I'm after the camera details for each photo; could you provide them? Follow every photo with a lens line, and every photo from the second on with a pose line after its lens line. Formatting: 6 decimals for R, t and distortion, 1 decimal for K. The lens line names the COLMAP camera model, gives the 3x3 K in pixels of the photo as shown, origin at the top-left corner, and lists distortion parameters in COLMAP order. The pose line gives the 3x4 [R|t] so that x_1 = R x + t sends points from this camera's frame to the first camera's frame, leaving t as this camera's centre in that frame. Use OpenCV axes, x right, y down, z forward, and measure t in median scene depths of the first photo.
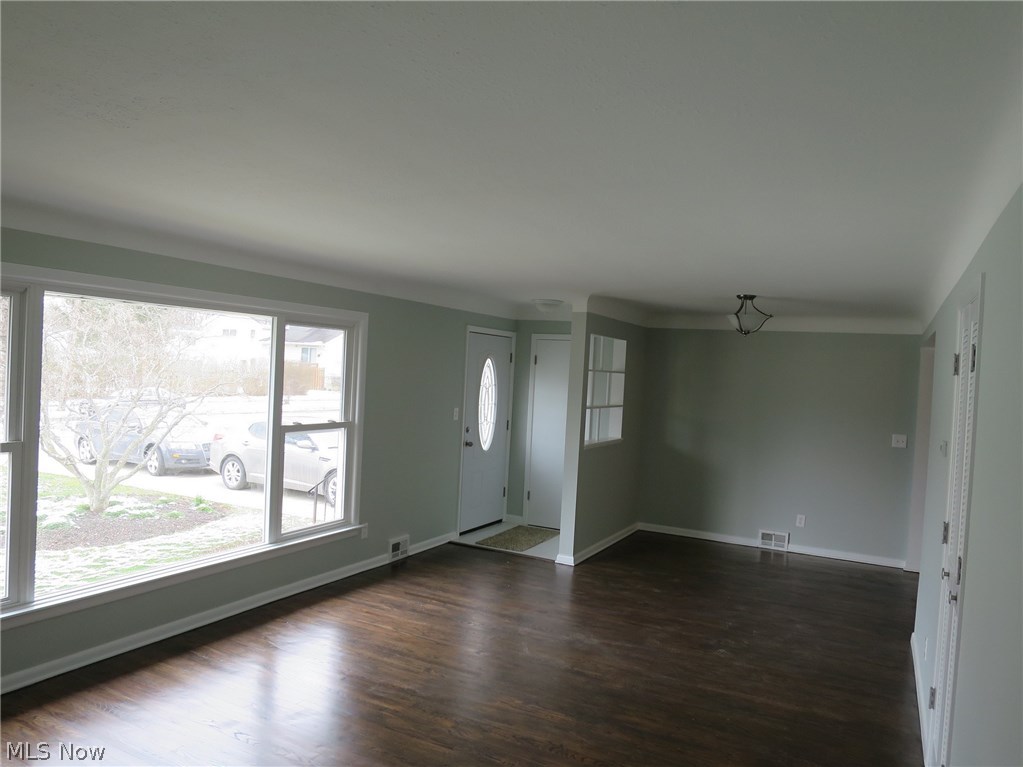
lens RADIAL K [[725.5, 0, 508.9], [0, 725.5, 381.1], [0, 0, 1]] dist [-0.060238, -0.001671]
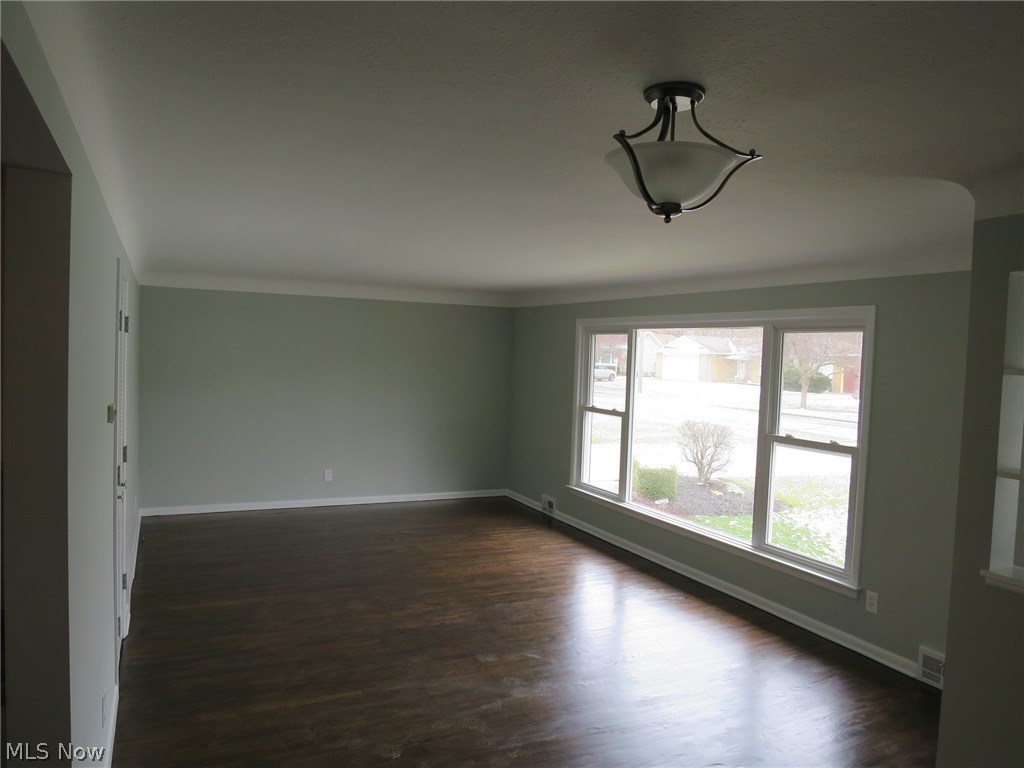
lens RADIAL K [[726.2, 0, 509.4], [0, 726.2, 381.6], [0, 0, 1]] dist [-0.060238, -0.001671]
pose [[-0.592225, -0.037388, -0.804904, 0.781032], [-0.077810, 0.996908, 0.010943, 0.007417], [0.802007, 0.069110, -0.593303, 1.443793]]
